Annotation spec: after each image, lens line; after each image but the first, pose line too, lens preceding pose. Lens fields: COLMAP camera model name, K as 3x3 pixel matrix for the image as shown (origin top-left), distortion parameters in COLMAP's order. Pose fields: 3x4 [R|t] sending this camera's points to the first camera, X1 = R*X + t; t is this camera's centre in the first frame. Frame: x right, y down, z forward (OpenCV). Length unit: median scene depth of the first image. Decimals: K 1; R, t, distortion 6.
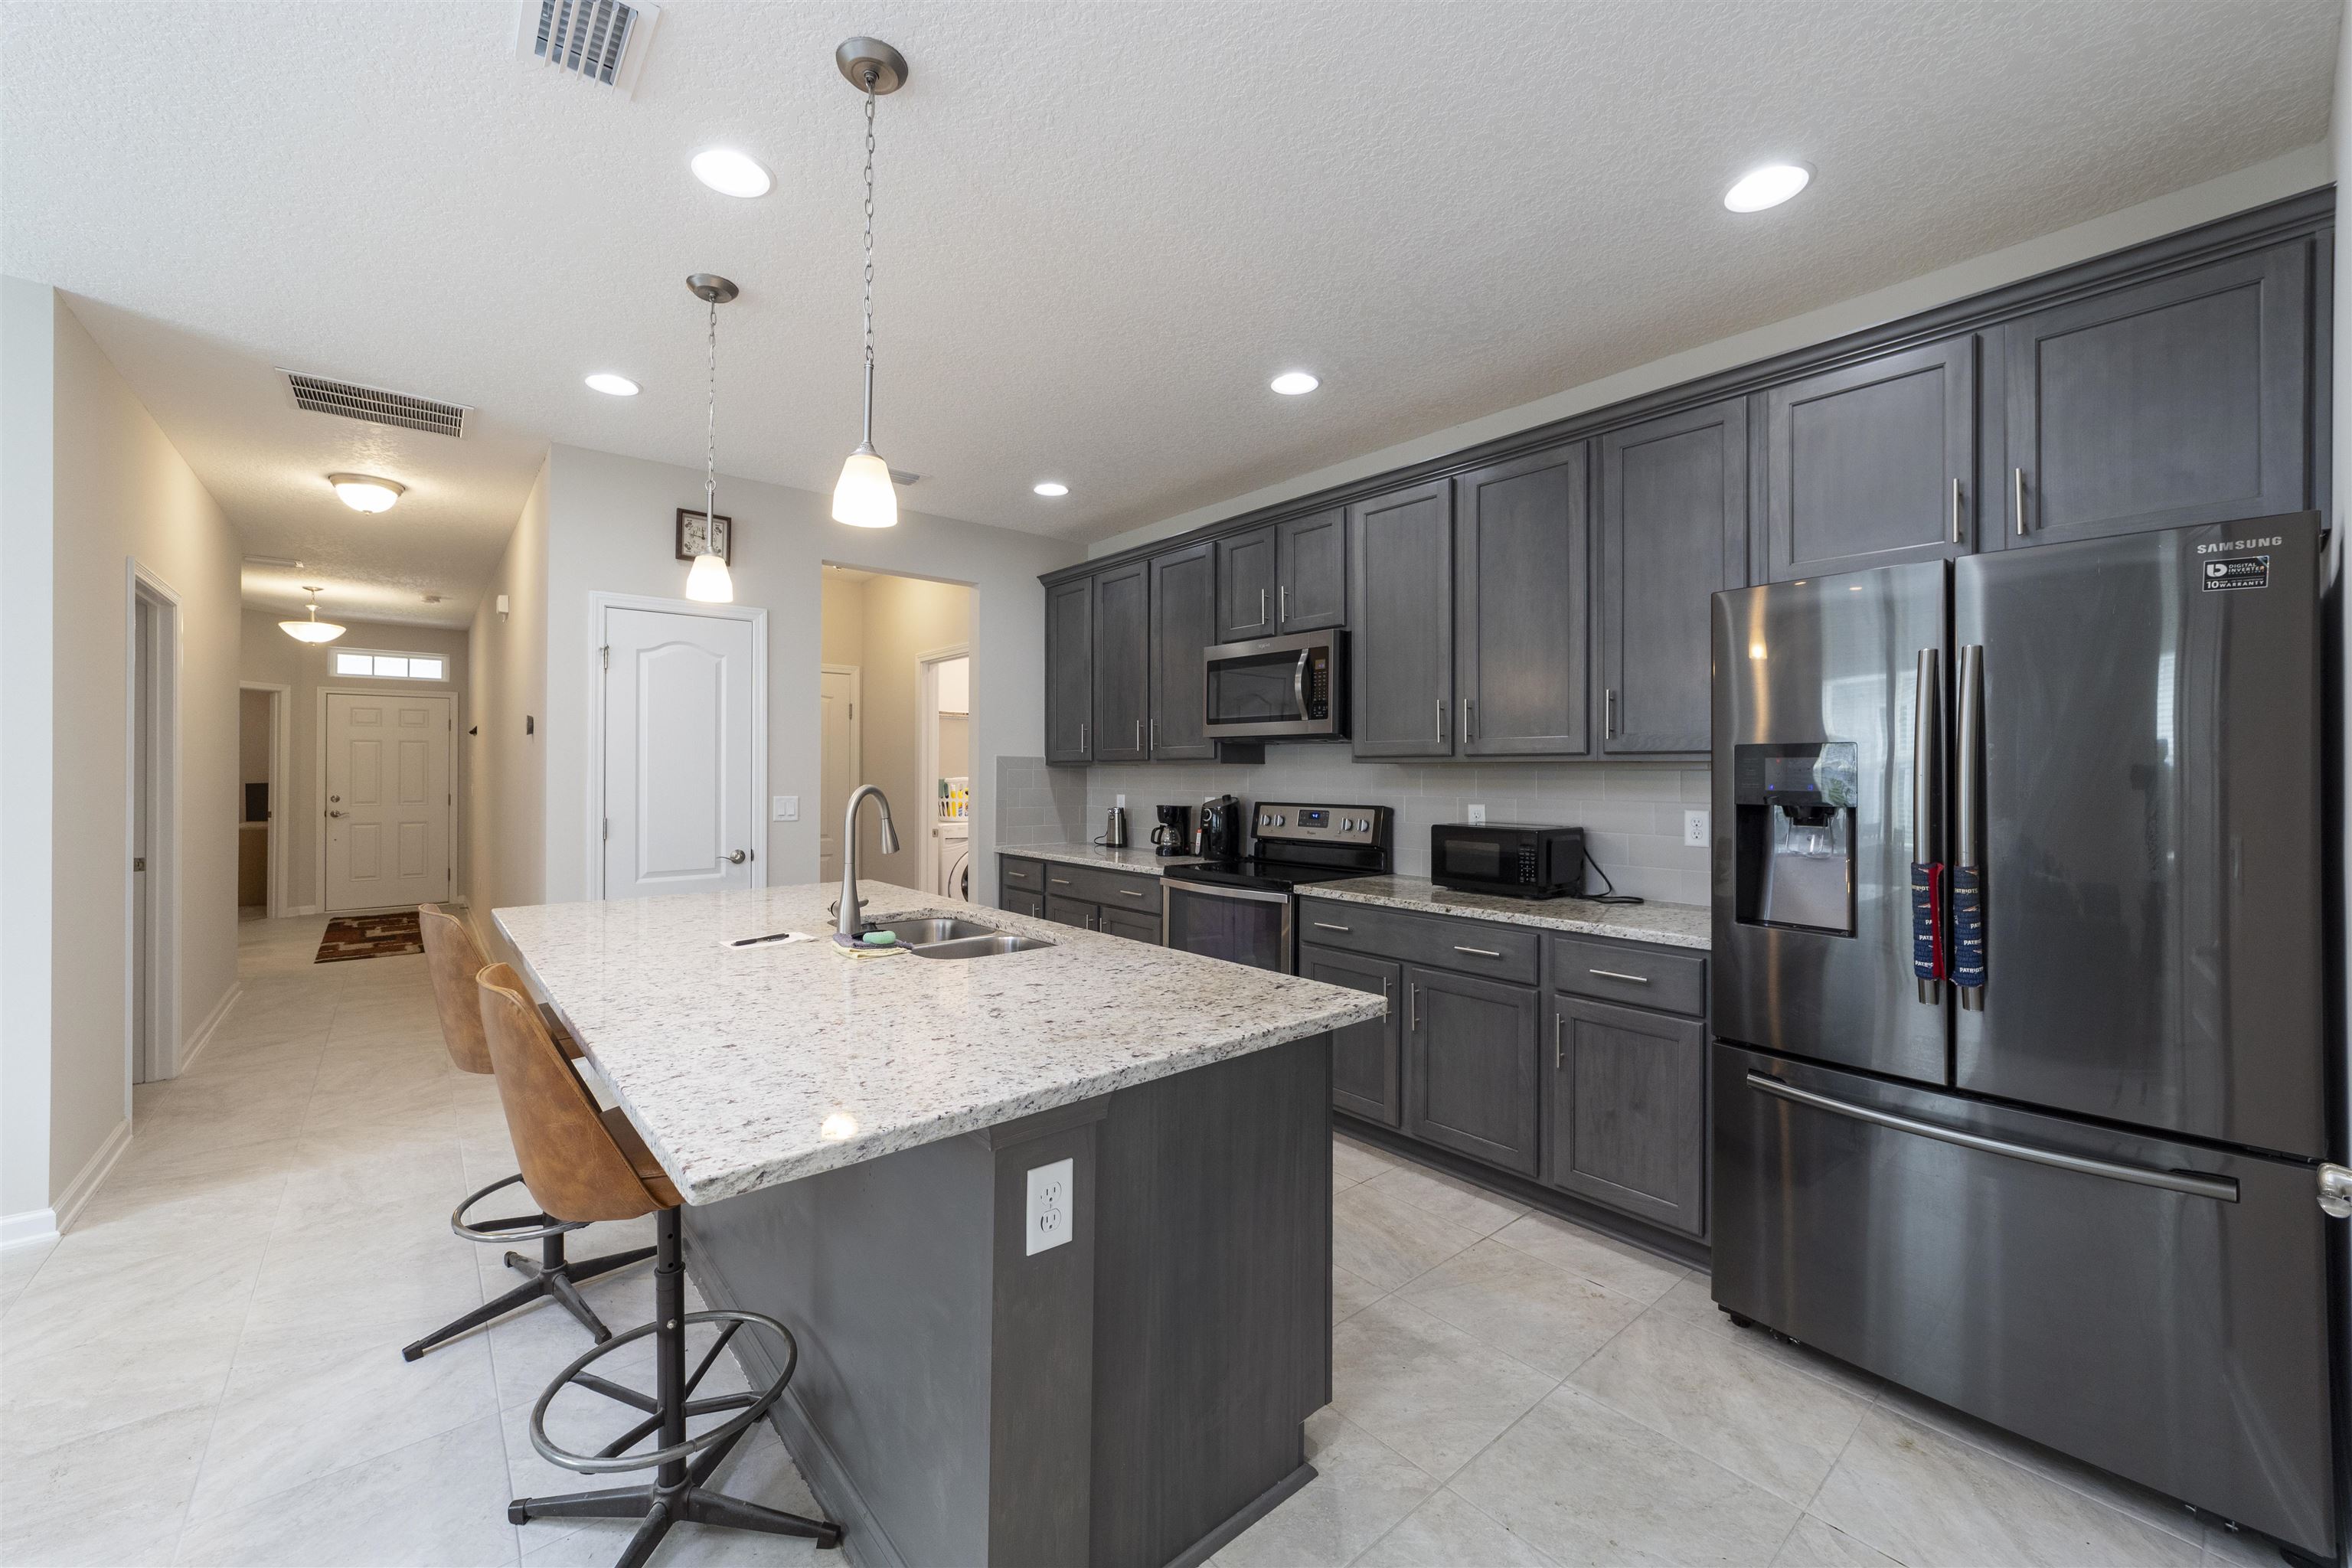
lens RADIAL K [[912.2, 0, 1165.4], [0, 912.2, 777.2], [0, 0, 1]] dist [-0.016118, 0.008155]
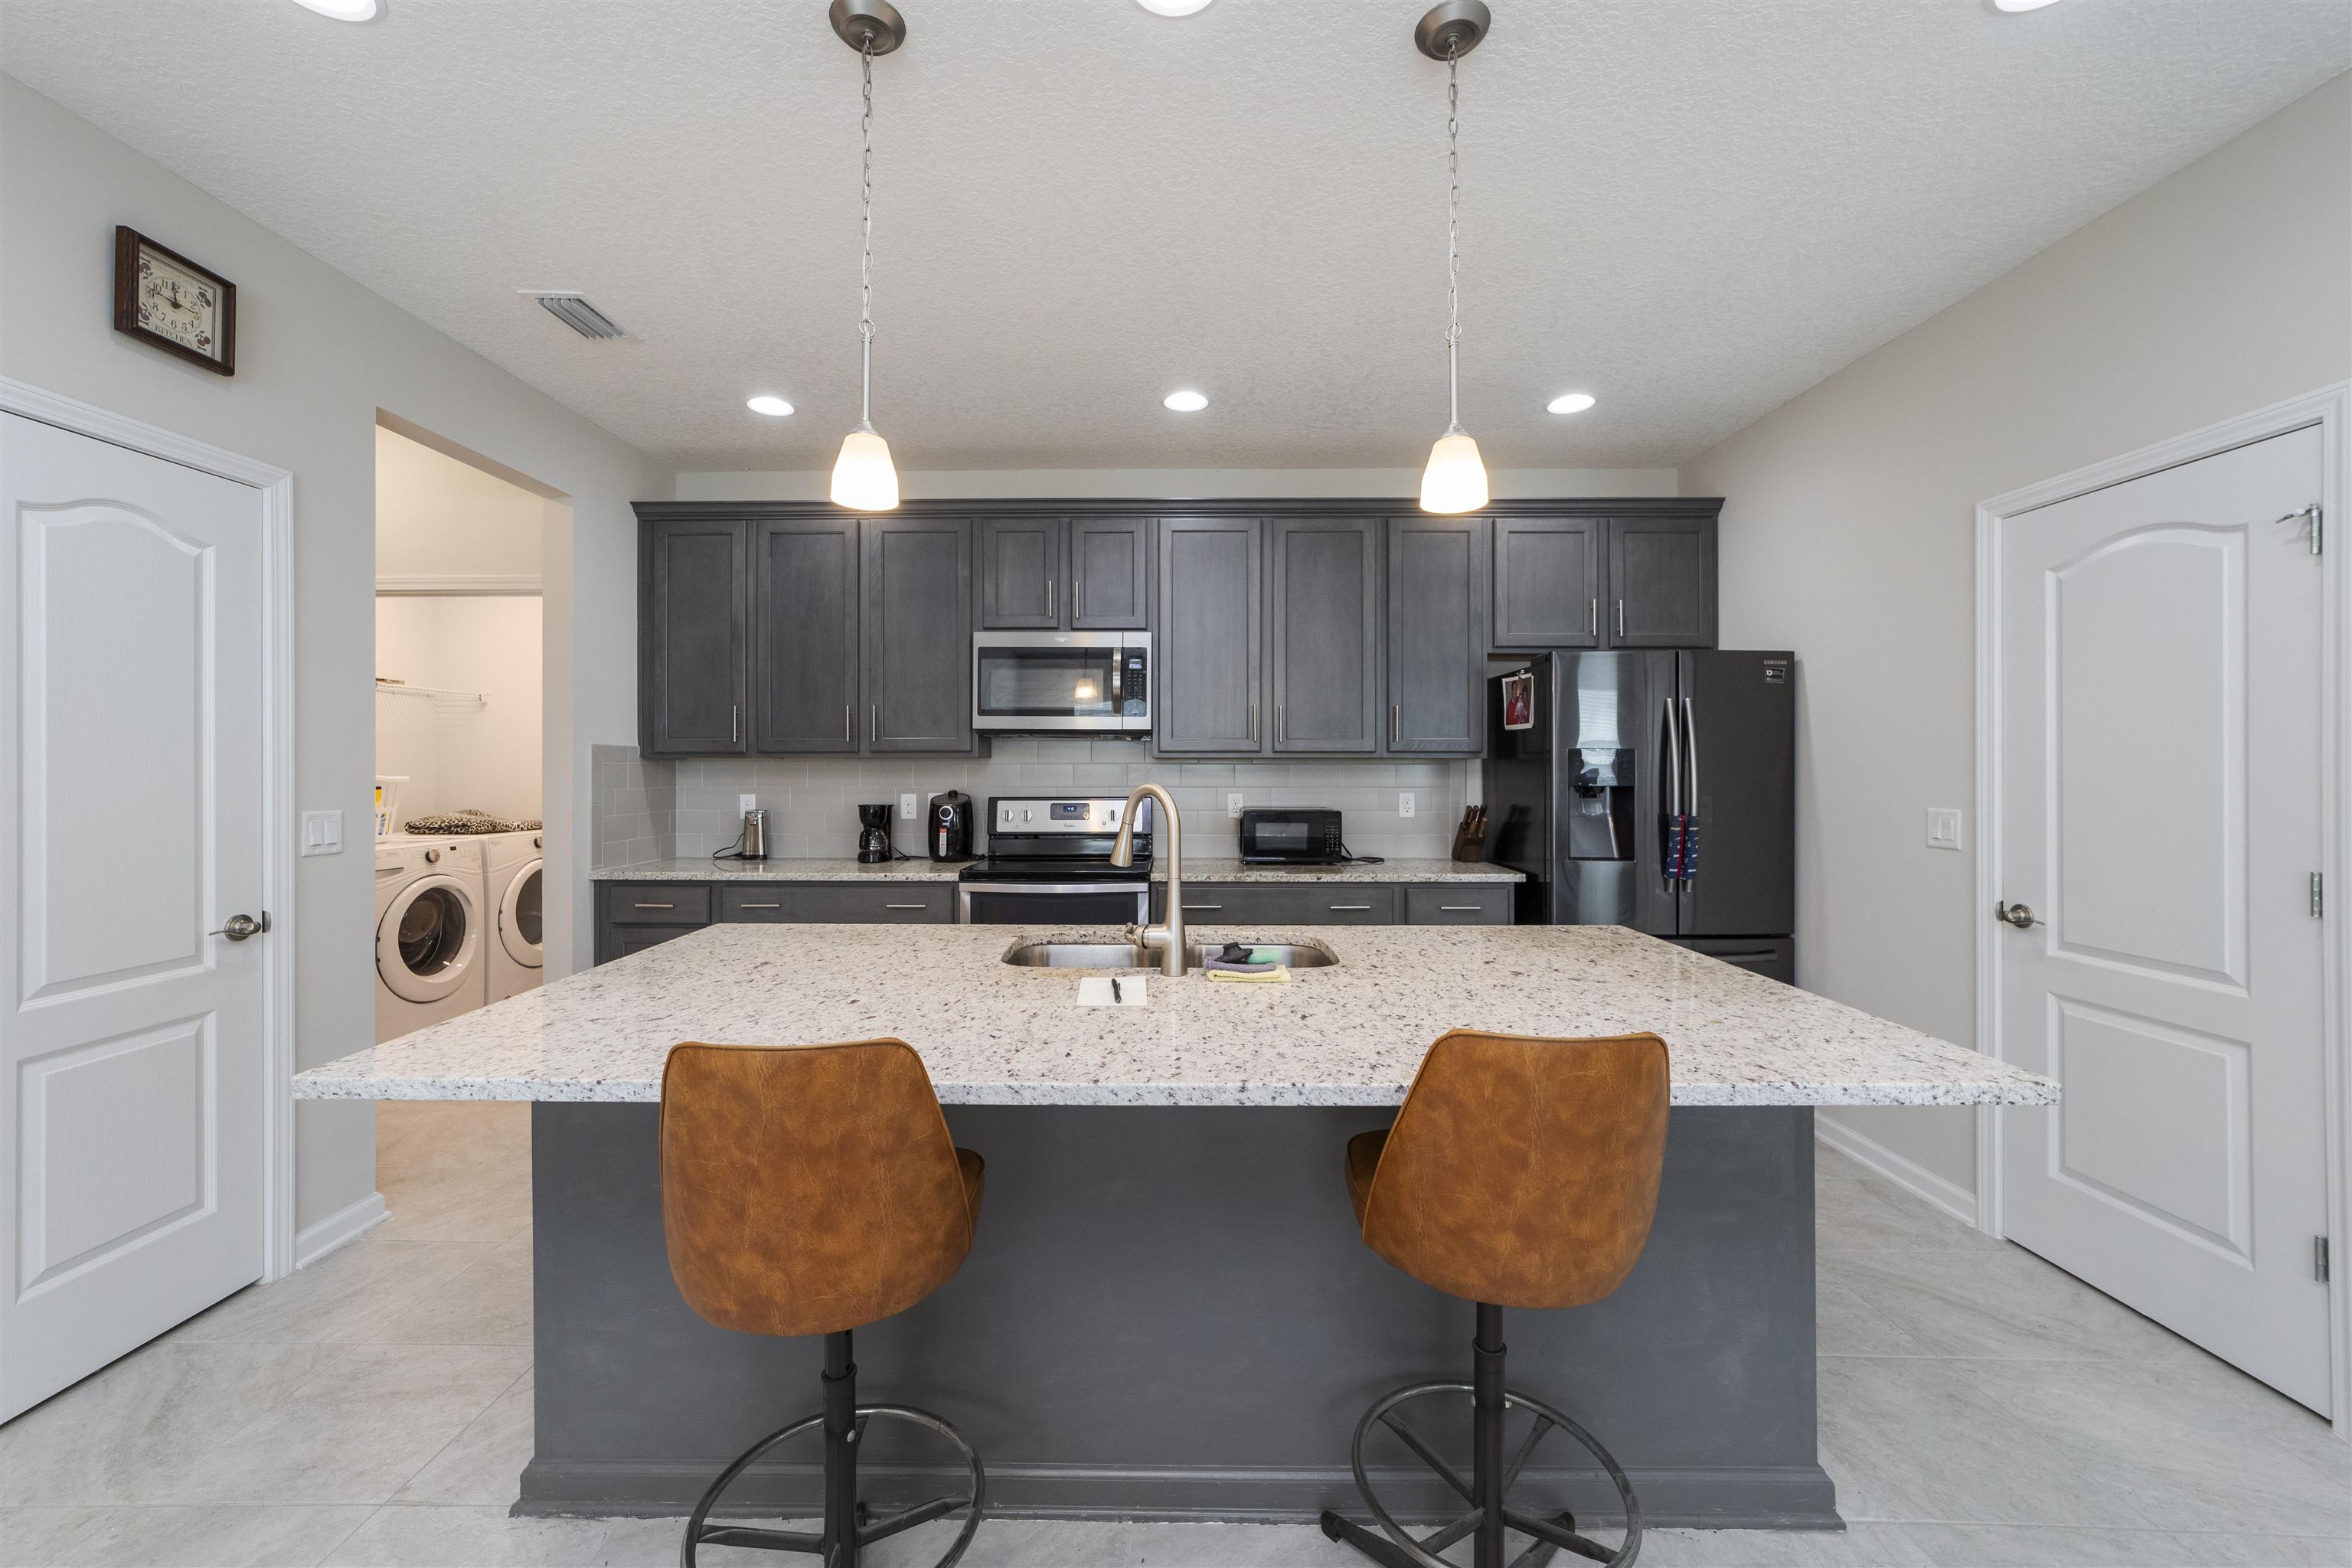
lens RADIAL K [[912.2, 0, 1157.6], [0, 912.2, 768.3], [0, 0, 1]] dist [-0.016118, 0.008155]
pose [[0.650037, -0.005220, 0.759885, -0.559238], [0.004967, 0.999984, 0.002621, -0.004948], [-0.759887, 0.002070, 0.650052, 0.268477]]
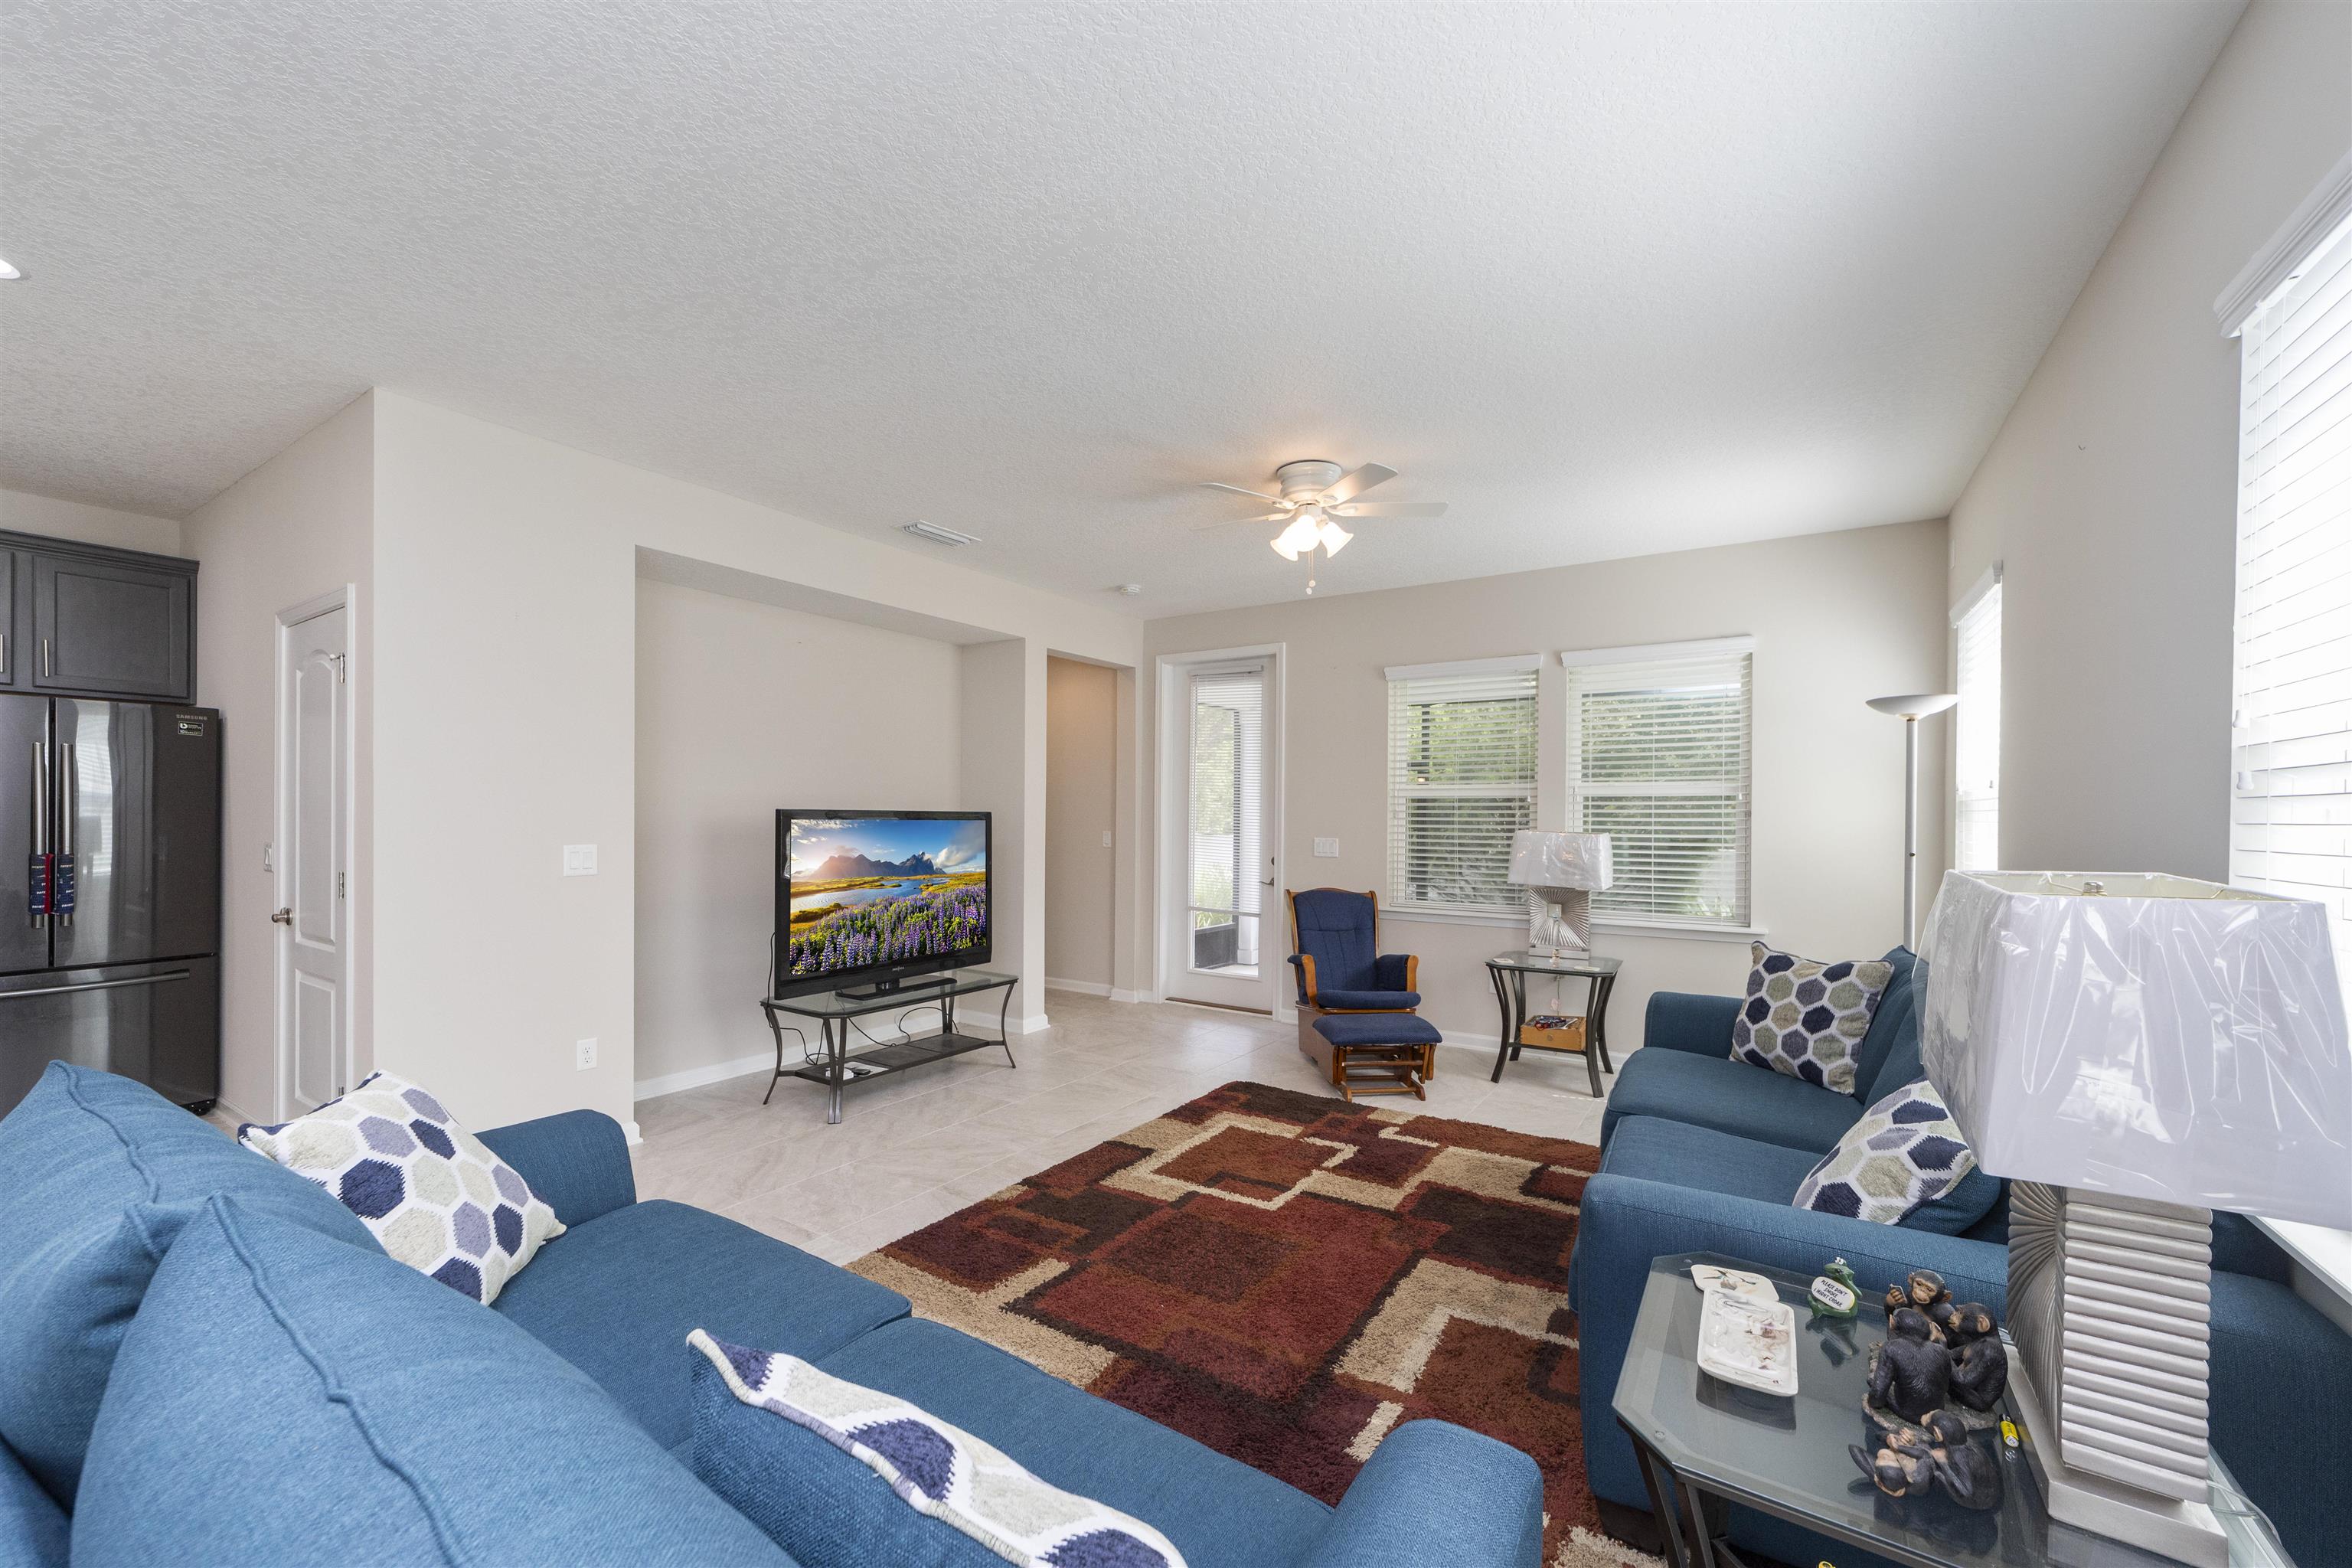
lens RADIAL K [[912.2, 0, 1197.2], [0, 912.2, 821.4], [0, 0, 1]] dist [-0.016118, 0.008155]
pose [[-0.296791, -0.012776, 0.954857, -0.779537], [-0.003027, 0.999918, 0.012438, -0.002897], [-0.954938, 0.000801, -0.296806, -0.349363]]
